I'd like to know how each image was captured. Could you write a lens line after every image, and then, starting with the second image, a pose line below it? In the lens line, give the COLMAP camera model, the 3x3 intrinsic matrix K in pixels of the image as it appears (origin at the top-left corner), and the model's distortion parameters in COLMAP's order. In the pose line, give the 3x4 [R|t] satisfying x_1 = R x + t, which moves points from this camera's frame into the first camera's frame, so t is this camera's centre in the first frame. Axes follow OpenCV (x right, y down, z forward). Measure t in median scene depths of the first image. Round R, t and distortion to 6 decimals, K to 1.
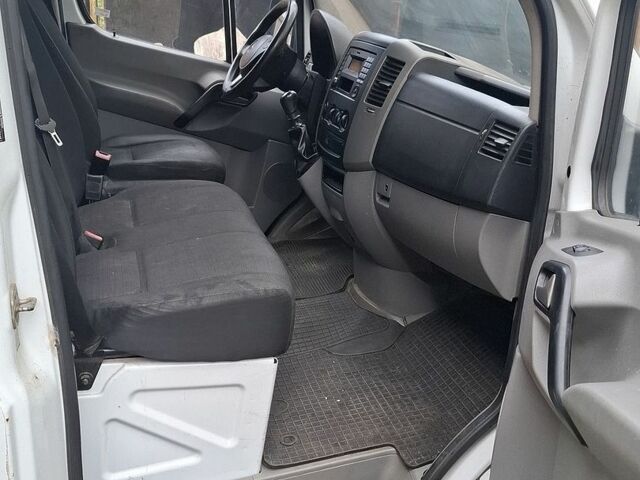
lens RADIAL K [[725.1, 0, 320.0], [0, 725.1, 240.0], [0, 0, 1]] dist [0.144656, -0.271486]
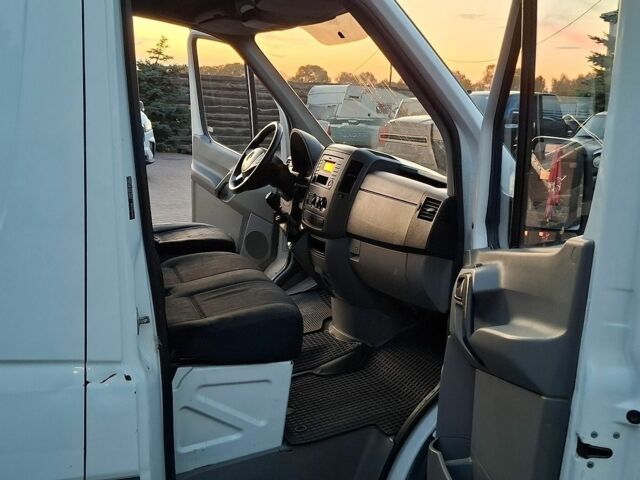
lens RADIAL K [[678.4, 0, 320.0], [0, 678.4, 240.0], [0, 0, 1]] dist [0.129733, -0.231277]
pose [[0.996652, -0.040364, 0.071100, -0.094908], [0.049141, 0.990765, -0.126375, 0.098648], [-0.065342, 0.129446, 0.989431, -0.415290]]
